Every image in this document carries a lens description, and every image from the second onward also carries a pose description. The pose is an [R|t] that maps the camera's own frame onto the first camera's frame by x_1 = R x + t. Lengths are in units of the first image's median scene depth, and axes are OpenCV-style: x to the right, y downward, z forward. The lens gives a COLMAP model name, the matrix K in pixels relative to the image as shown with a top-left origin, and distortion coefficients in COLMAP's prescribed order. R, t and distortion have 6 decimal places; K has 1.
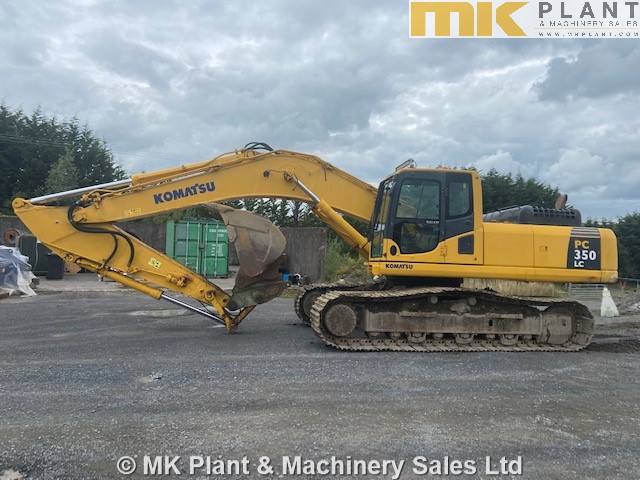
lens RADIAL K [[486.4, 0, 315.4], [0, 486.4, 239.9], [0, 0, 1]] dist [0.136382, -0.187218]
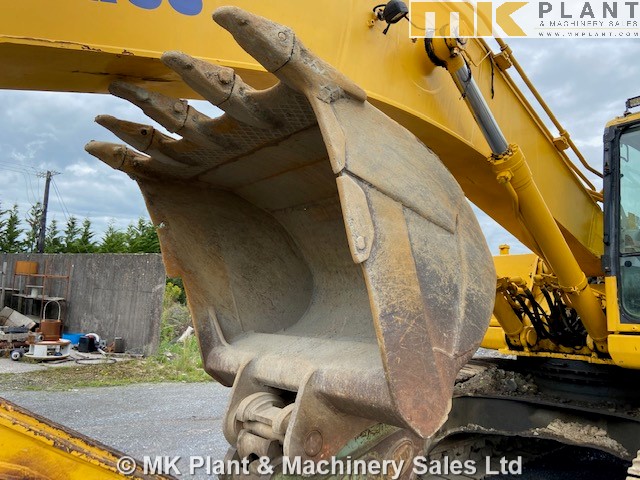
lens RADIAL K [[486.4, 0, 315.4], [0, 486.4, 239.9], [0, 0, 1]] dist [0.136382, -0.187218]
pose [[0.855823, 0.060002, 0.513777, -0.275885], [-0.018931, 0.996217, -0.084810, 0.011219], [-0.516923, 0.062856, 0.853721, 0.807686]]
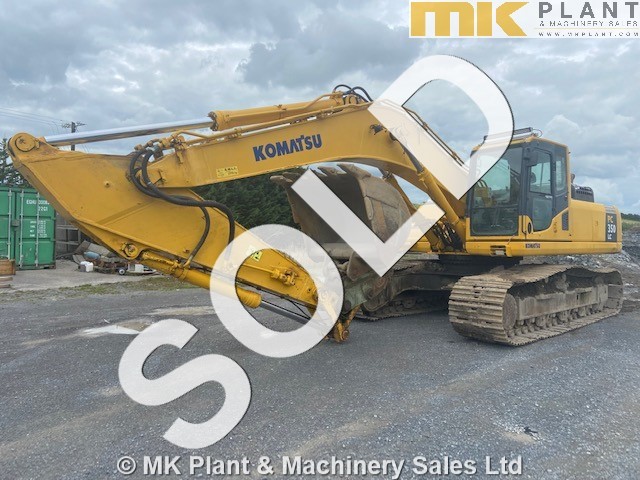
lens RADIAL K [[487.9, 0, 320.0], [0, 487.9, 240.0], [0, 0, 1]] dist [0.140338, -0.174548]
pose [[0.831690, -0.029446, 0.554458, -0.612918], [-0.000289, 0.998570, 0.053465, -0.004683], [-0.555239, -0.044627, 0.830492, 0.415844]]
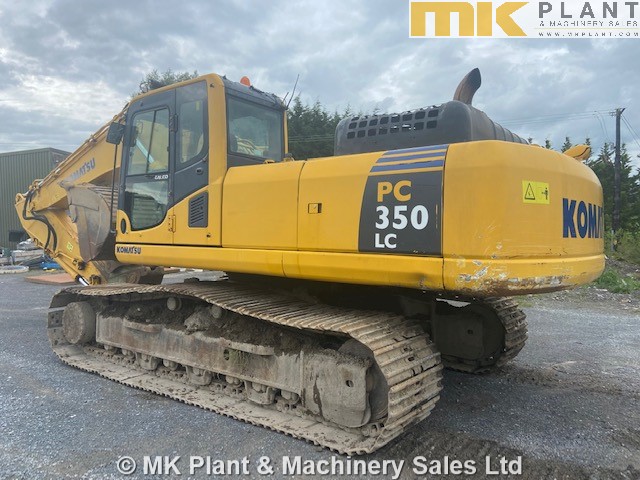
lens RADIAL K [[486.4, 0, 315.4], [0, 486.4, 239.9], [0, 0, 1]] dist [0.136382, -0.187218]
pose [[0.685620, -0.018492, -0.727725, 0.756631], [0.047616, 0.998676, 0.019483, 0.036336], [0.726401, -0.048009, 0.685592, 0.668336]]
